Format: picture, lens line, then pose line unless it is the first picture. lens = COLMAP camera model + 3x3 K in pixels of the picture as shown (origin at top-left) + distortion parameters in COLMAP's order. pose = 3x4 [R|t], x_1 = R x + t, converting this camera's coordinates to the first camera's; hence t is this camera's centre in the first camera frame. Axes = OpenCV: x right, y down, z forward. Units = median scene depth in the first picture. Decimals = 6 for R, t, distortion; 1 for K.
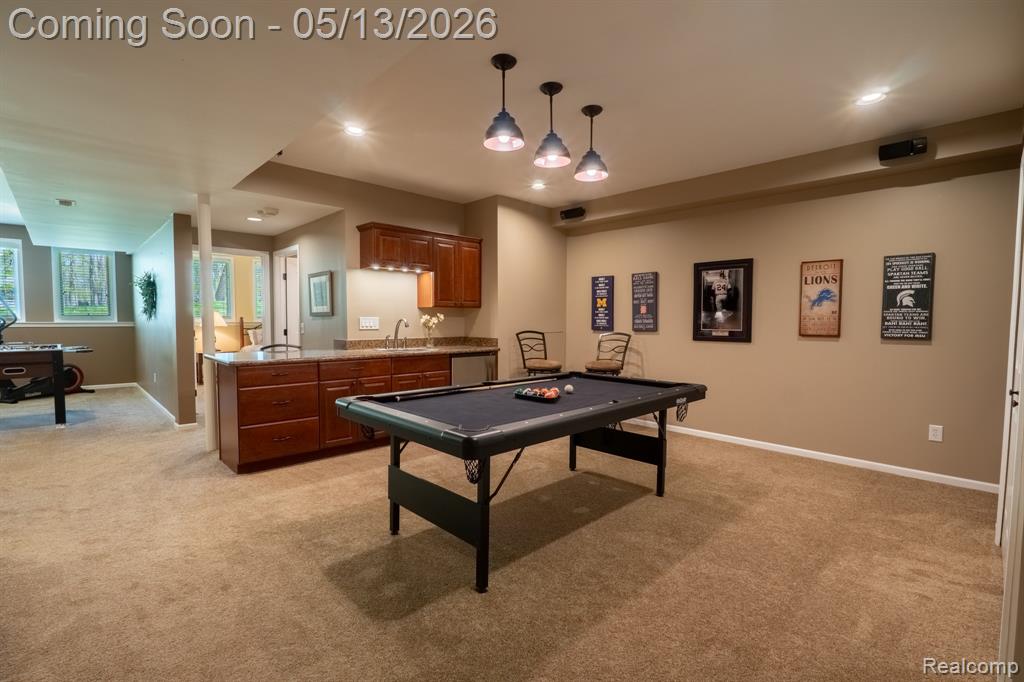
lens RADIAL K [[468.5, 0, 514.9], [0, 468.5, 342.8], [0, 0, 1]] dist [-0.003694, -0.000746]
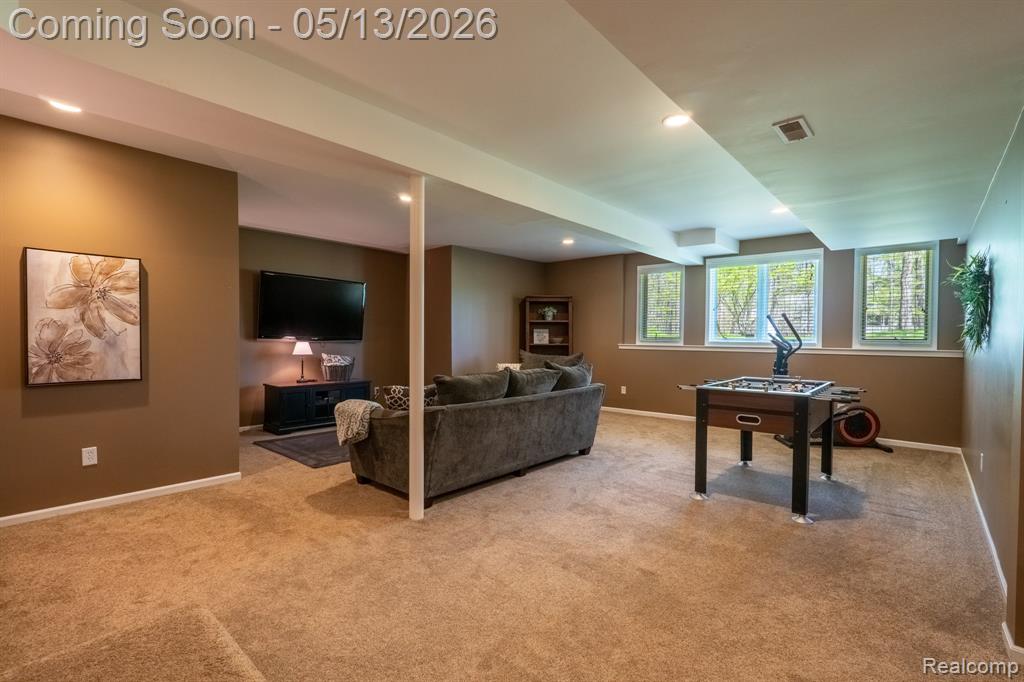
lens RADIAL K [[468.5, 0, 514.9], [0, 468.5, 342.8], [0, 0, 1]] dist [-0.003694, -0.000746]
pose [[0.083808, 0.010408, -0.996428, -0.303876], [-0.061865, 0.998071, 0.005221, -0.026244], [0.994560, 0.061206, 0.084290, 0.436748]]
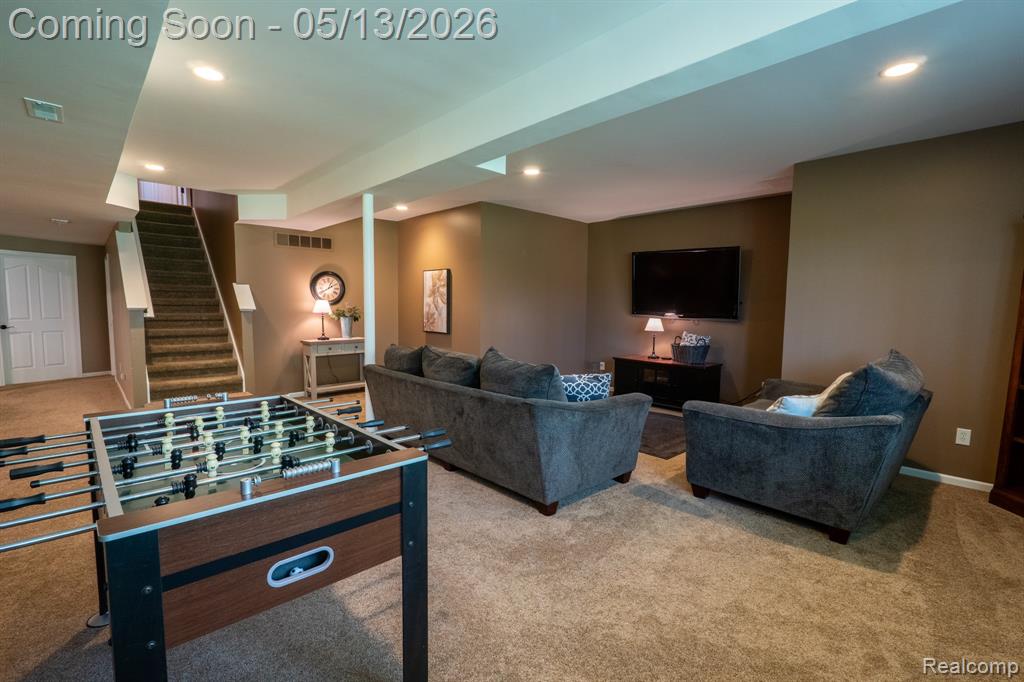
lens RADIAL K [[468.5, 0, 514.9], [0, 468.5, 342.8], [0, 0, 1]] dist [-0.003694, -0.000746]
pose [[-0.999789, -0.016015, 0.012833, -0.845188], [-0.014083, 0.990246, 0.138615, -0.063918], [-0.014928, 0.138405, -0.990263, 0.899085]]
